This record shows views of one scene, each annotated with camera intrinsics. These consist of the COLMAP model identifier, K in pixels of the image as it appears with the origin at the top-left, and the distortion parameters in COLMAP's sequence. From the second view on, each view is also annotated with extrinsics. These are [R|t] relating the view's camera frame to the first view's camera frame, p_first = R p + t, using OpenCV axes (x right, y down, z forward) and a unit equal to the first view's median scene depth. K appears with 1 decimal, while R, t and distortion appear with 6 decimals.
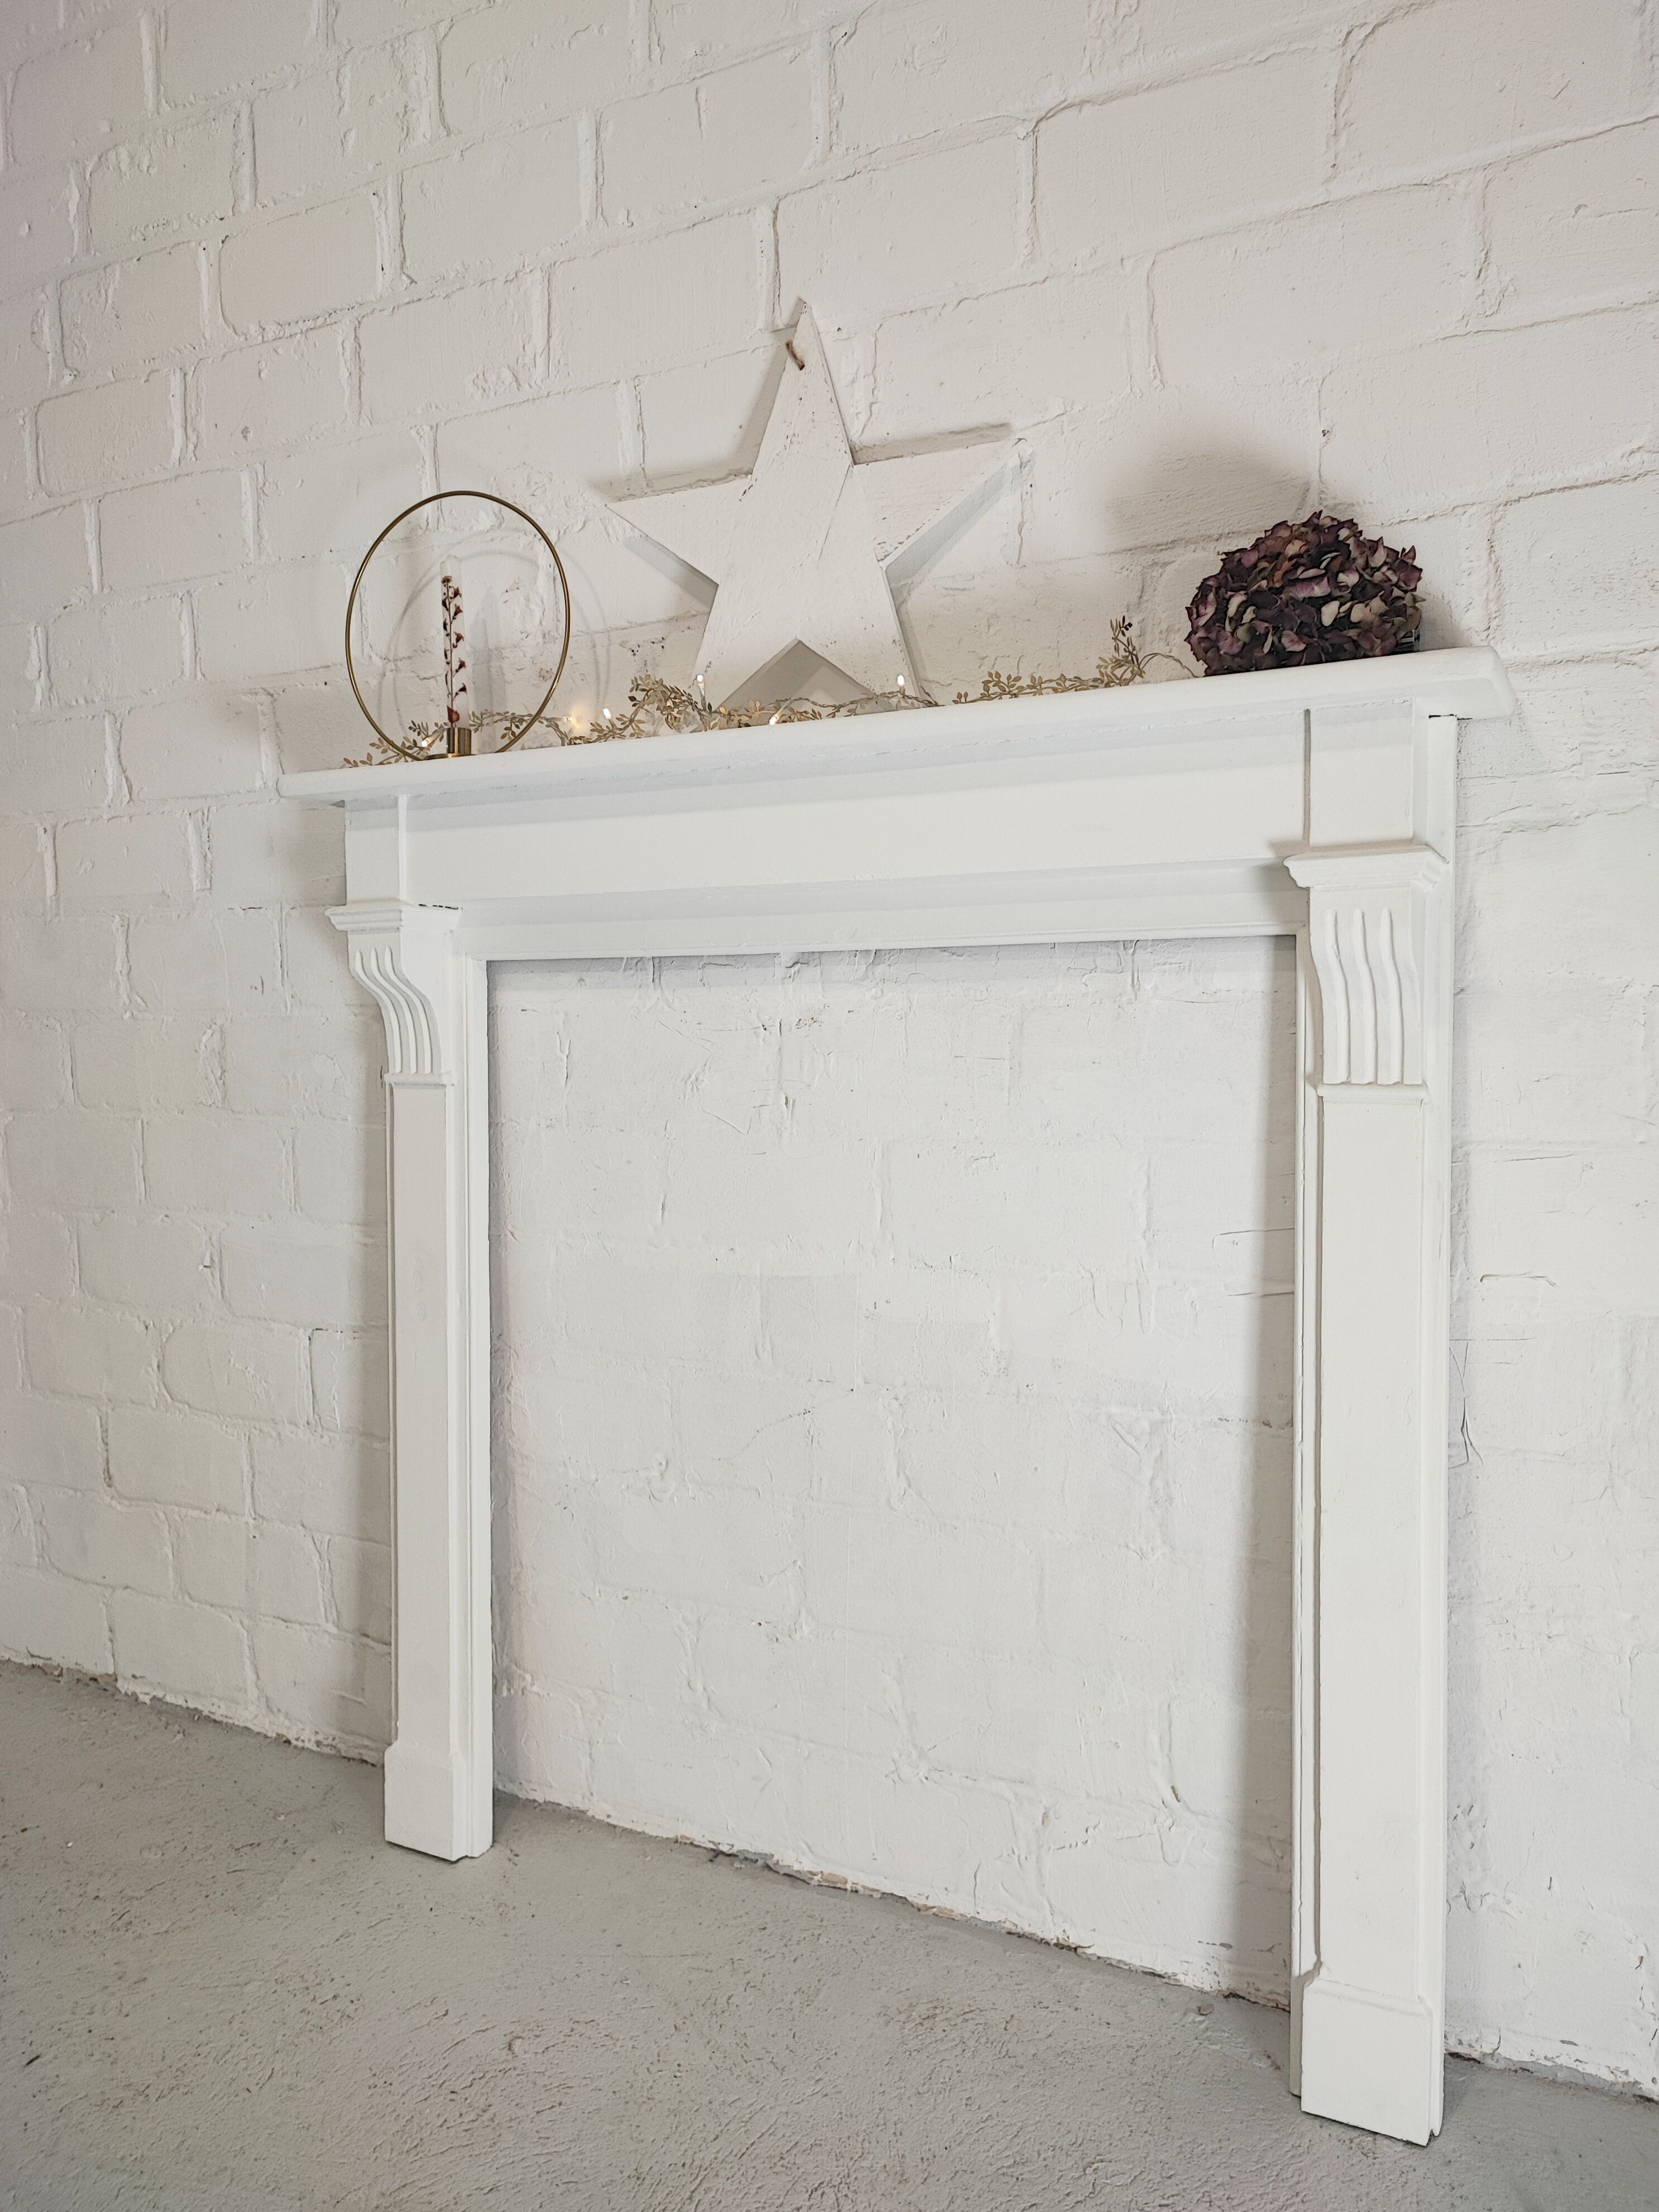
lens RADIAL K [[1608.1, 0, 816.2], [0, 1608.1, 1110.3], [0, 0, 1]] dist [0.055349, -0.067180]
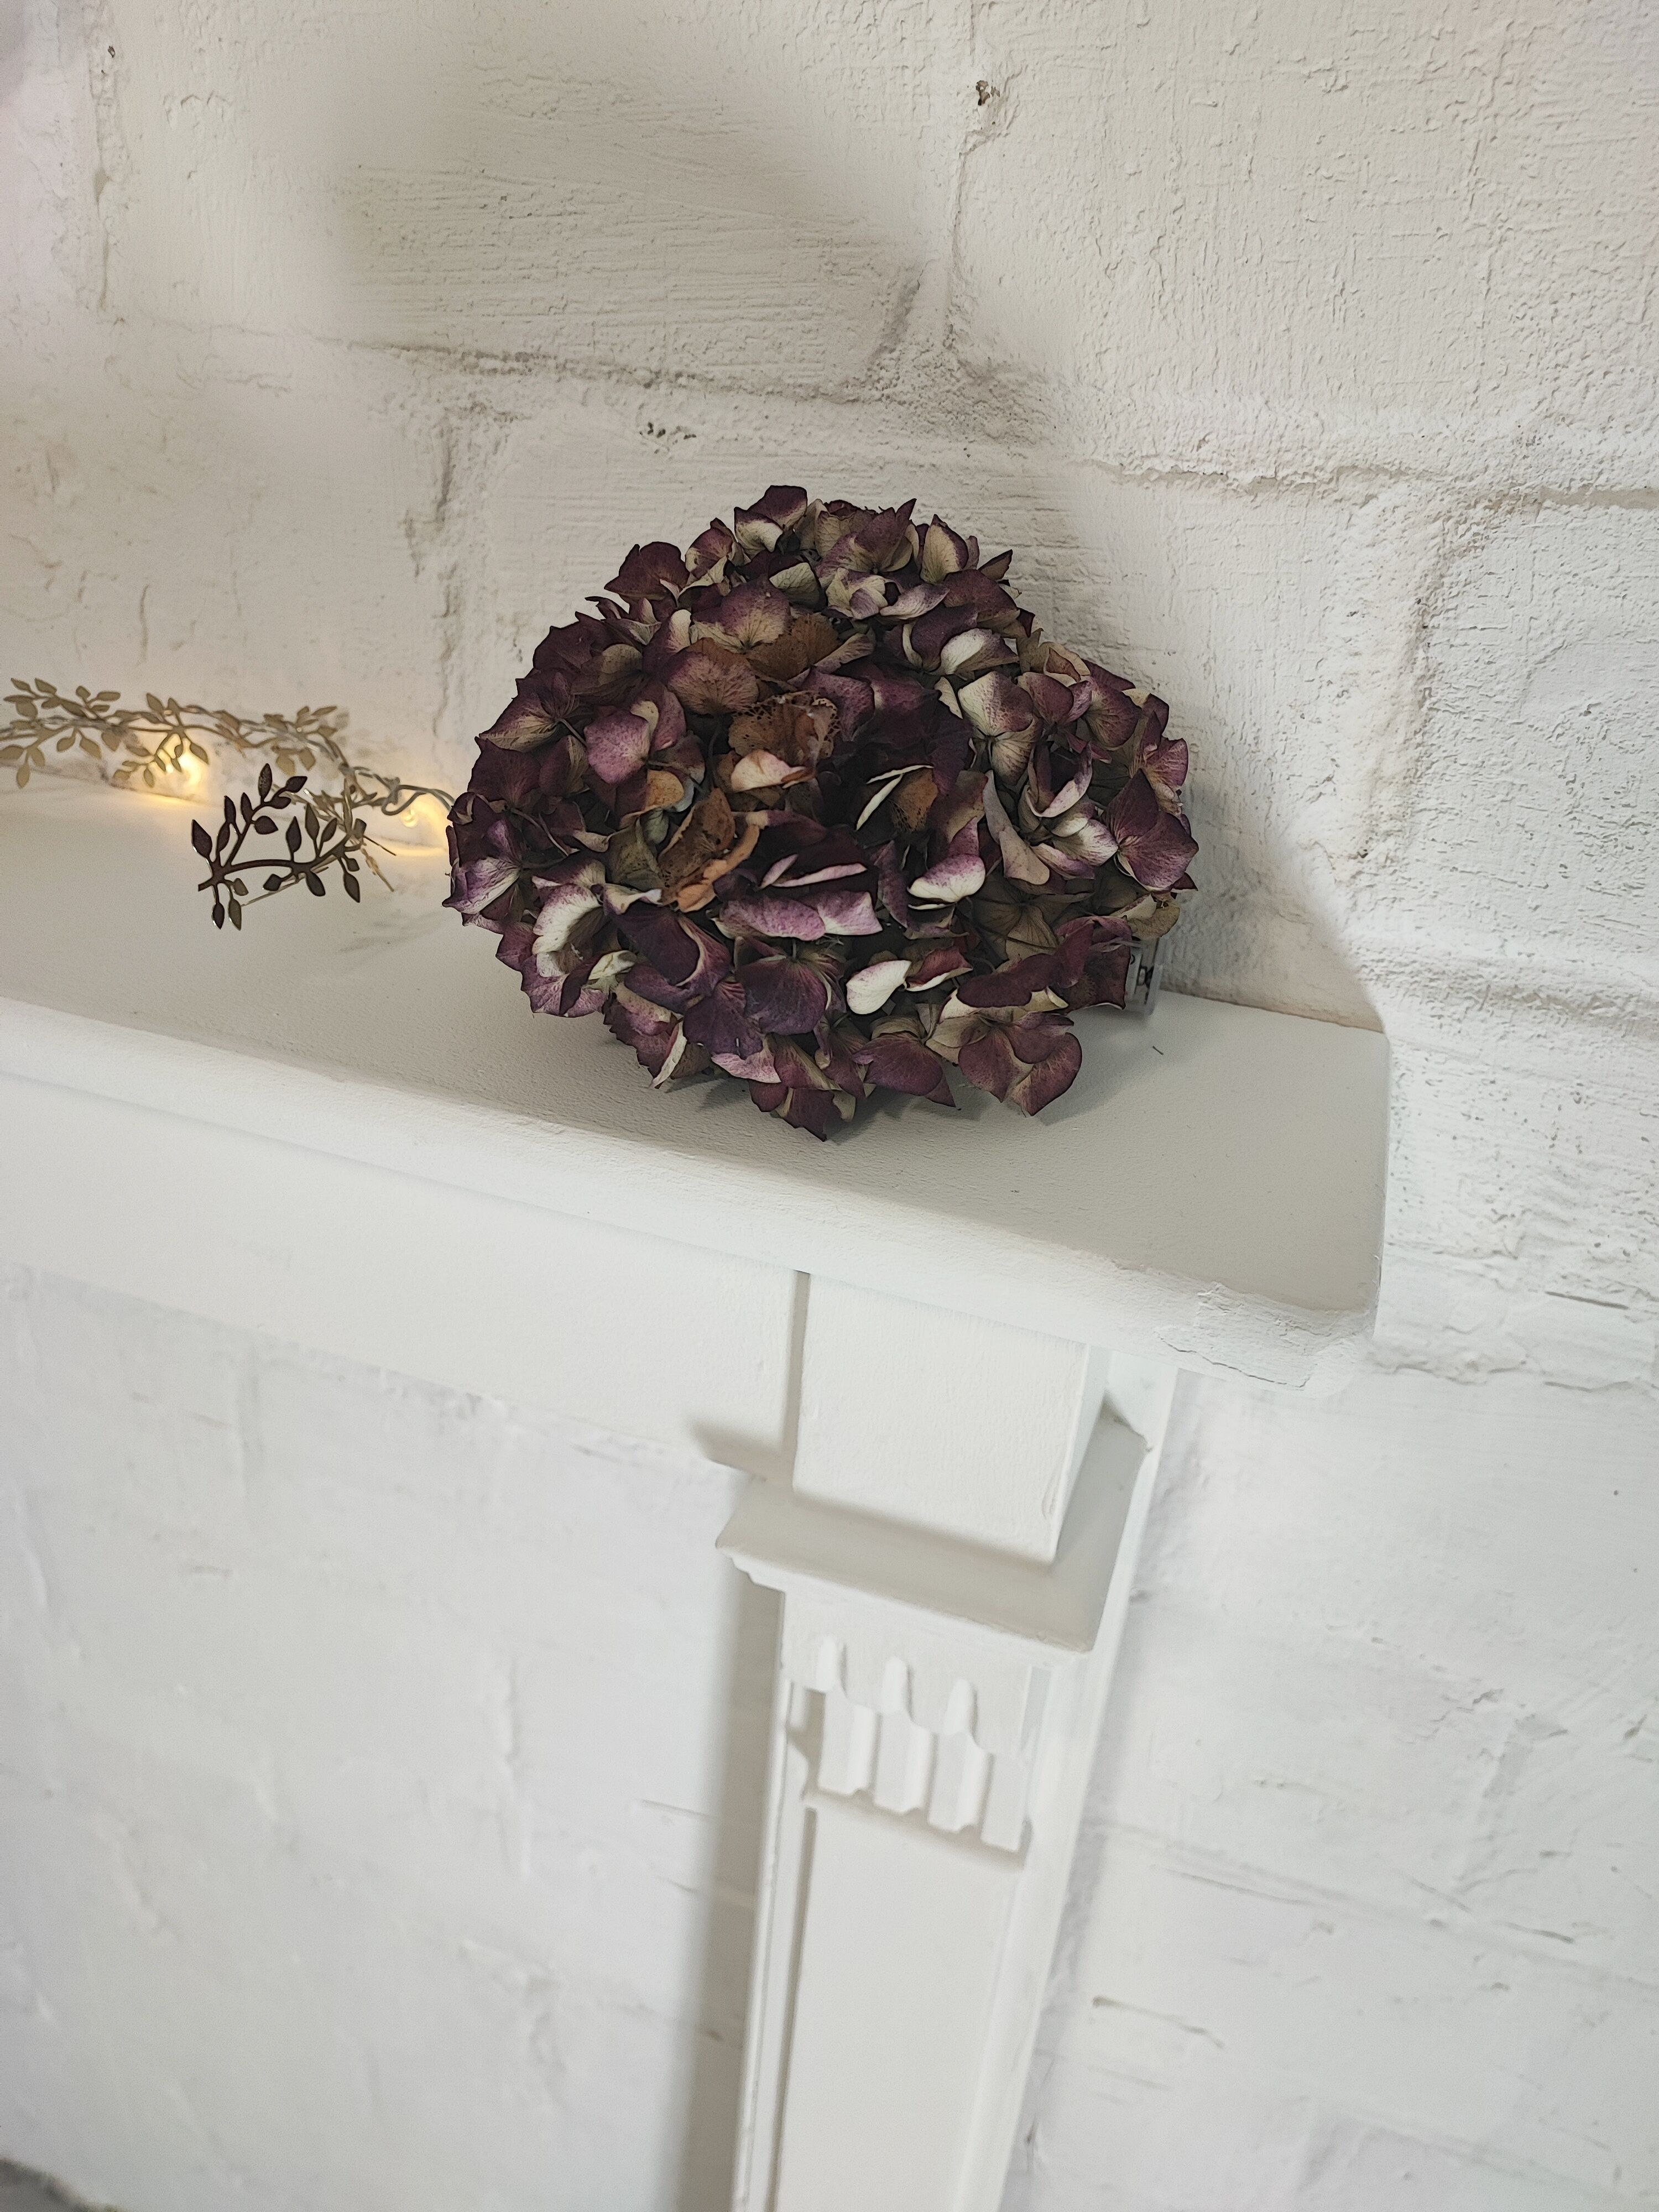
lens RADIAL K [[1608.0, 0, 826.4], [0, 1608.0, 1100.2], [0, 0, 1]] dist [0.055349, -0.067180]
pose [[0.984305, -0.000869, 0.176474, 0.194020], [-0.073005, 0.908406, 0.411667, -0.308693], [-0.160668, -0.418089, 0.894085, 0.554298]]
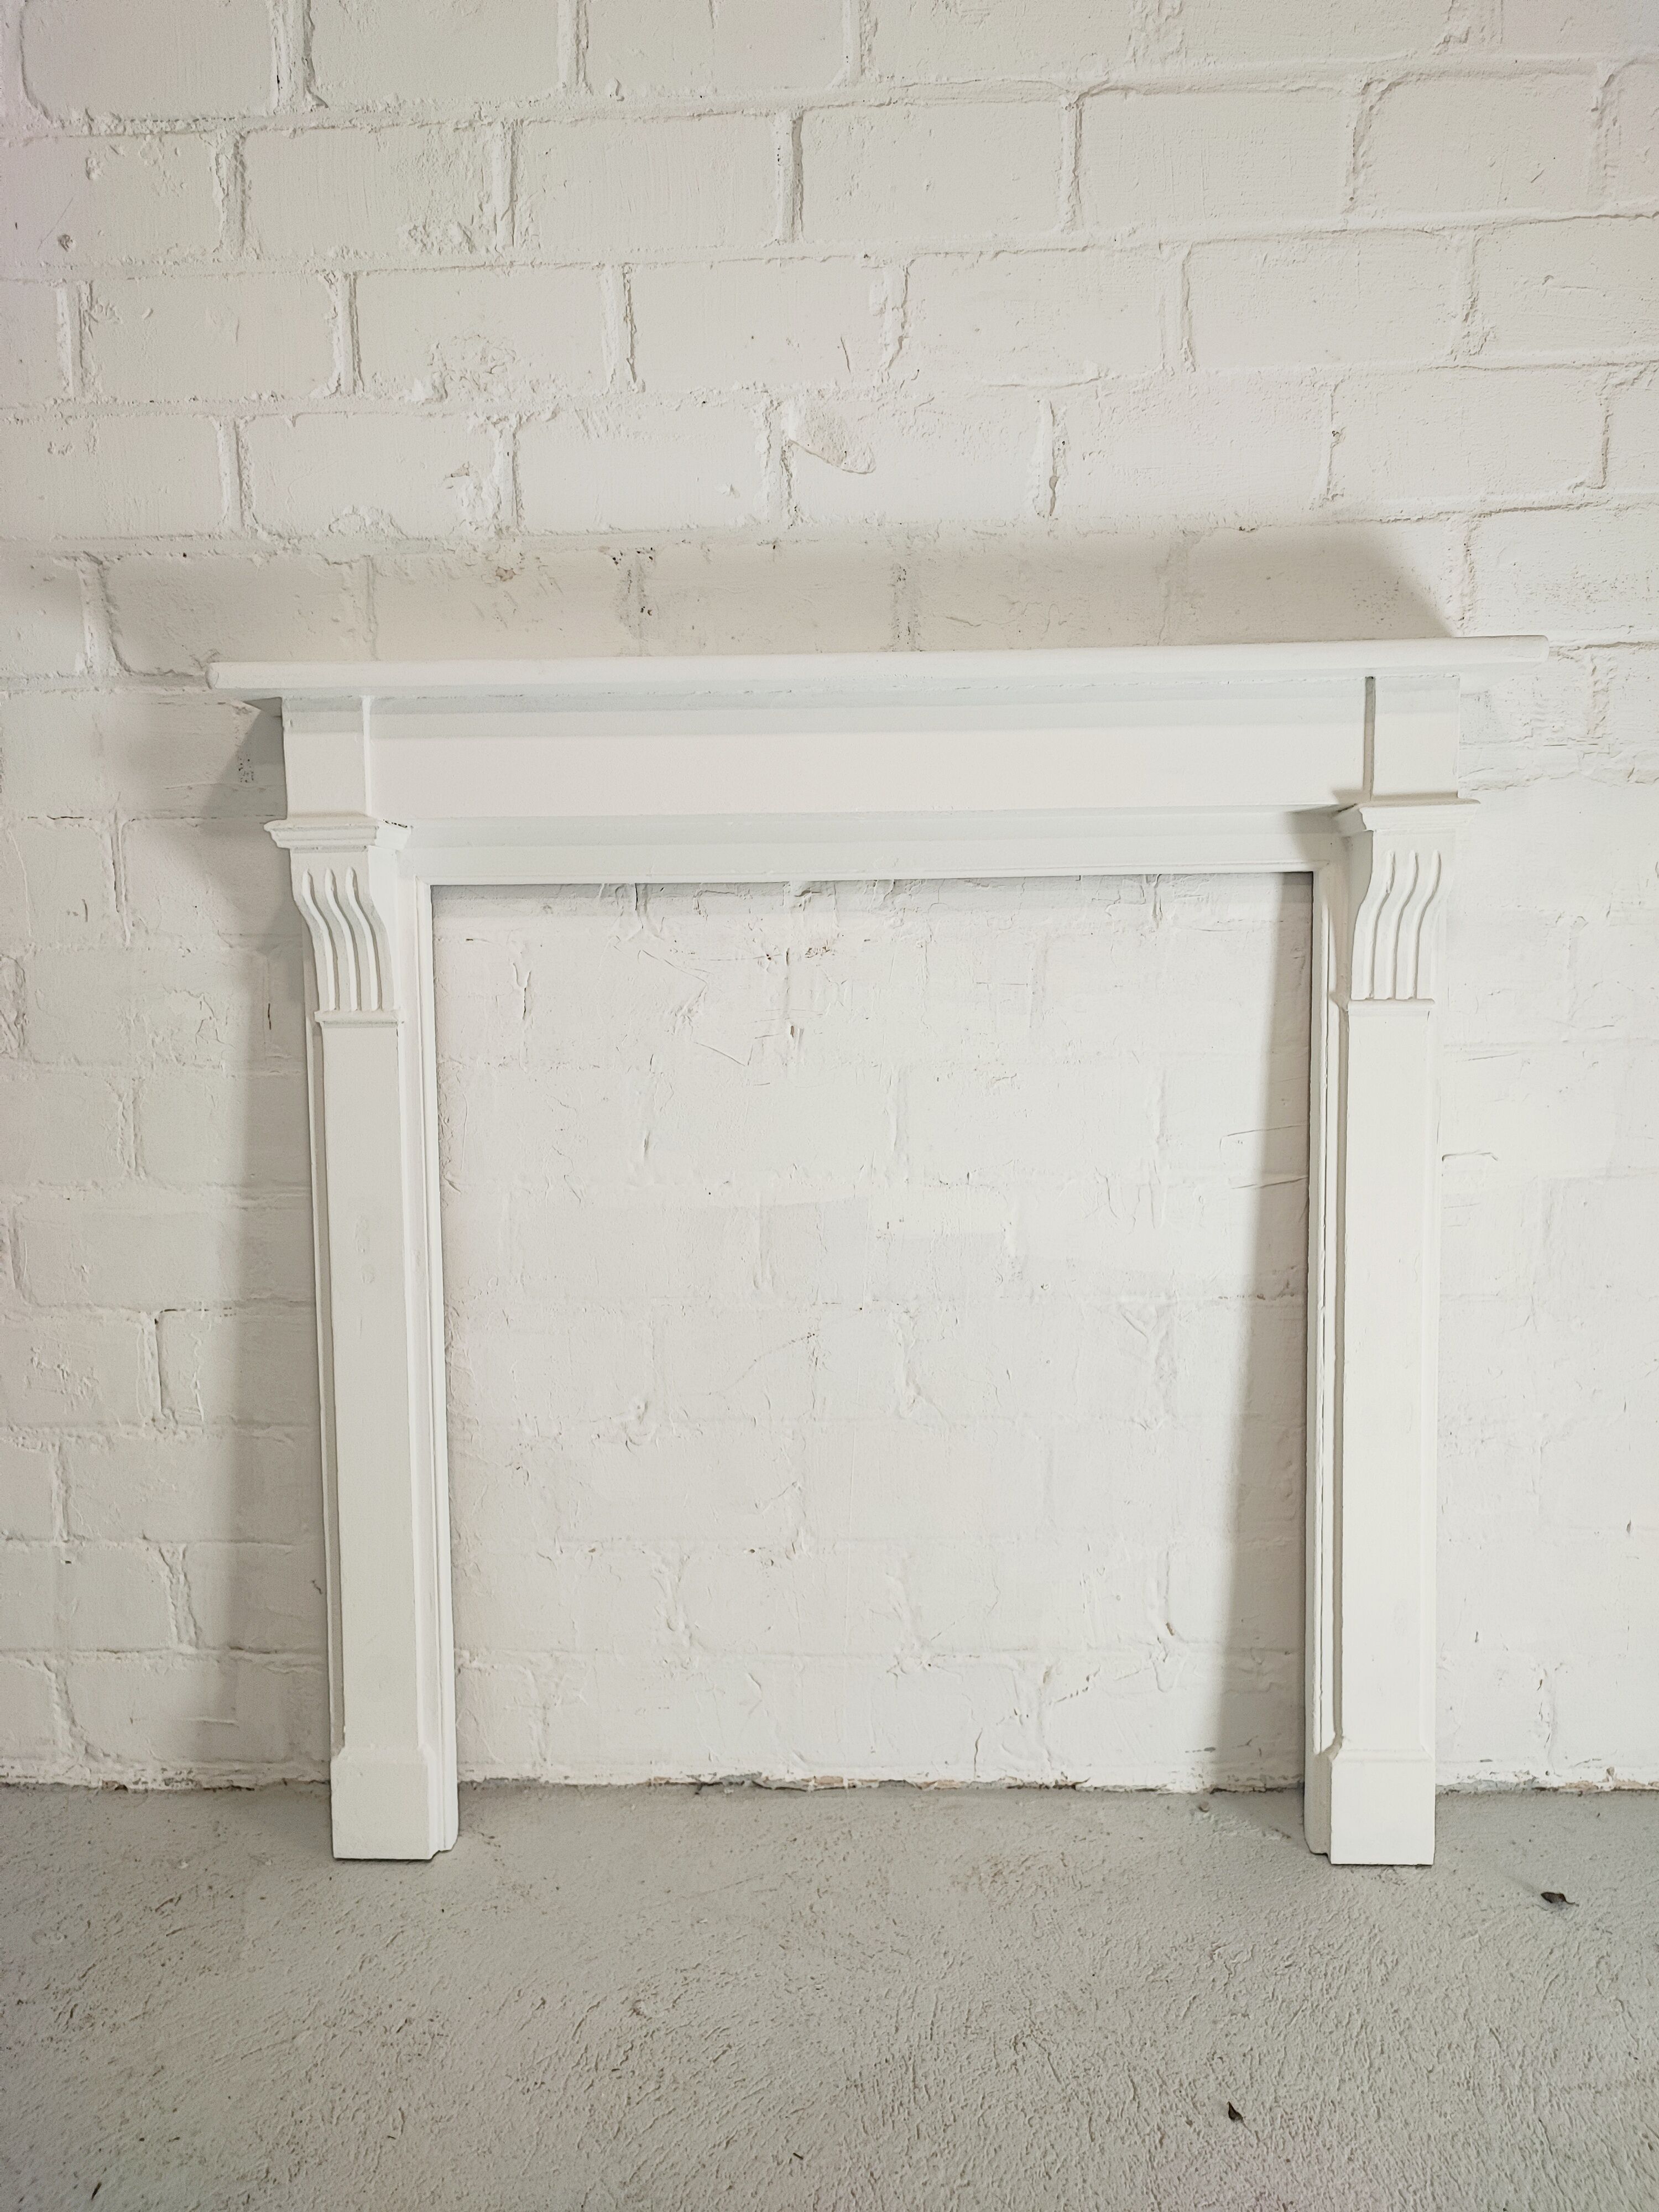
lens RADIAL K [[1608.0, 0, 820.9], [0, 1608.0, 1107.0], [0, 0, 1]] dist [0.055349, -0.067180]
pose [[0.901791, -0.046334, 0.429681, -0.443550], [0.029497, 0.998517, 0.045768, -0.003210], [-0.431164, -0.028599, 0.901820, 0.087251]]
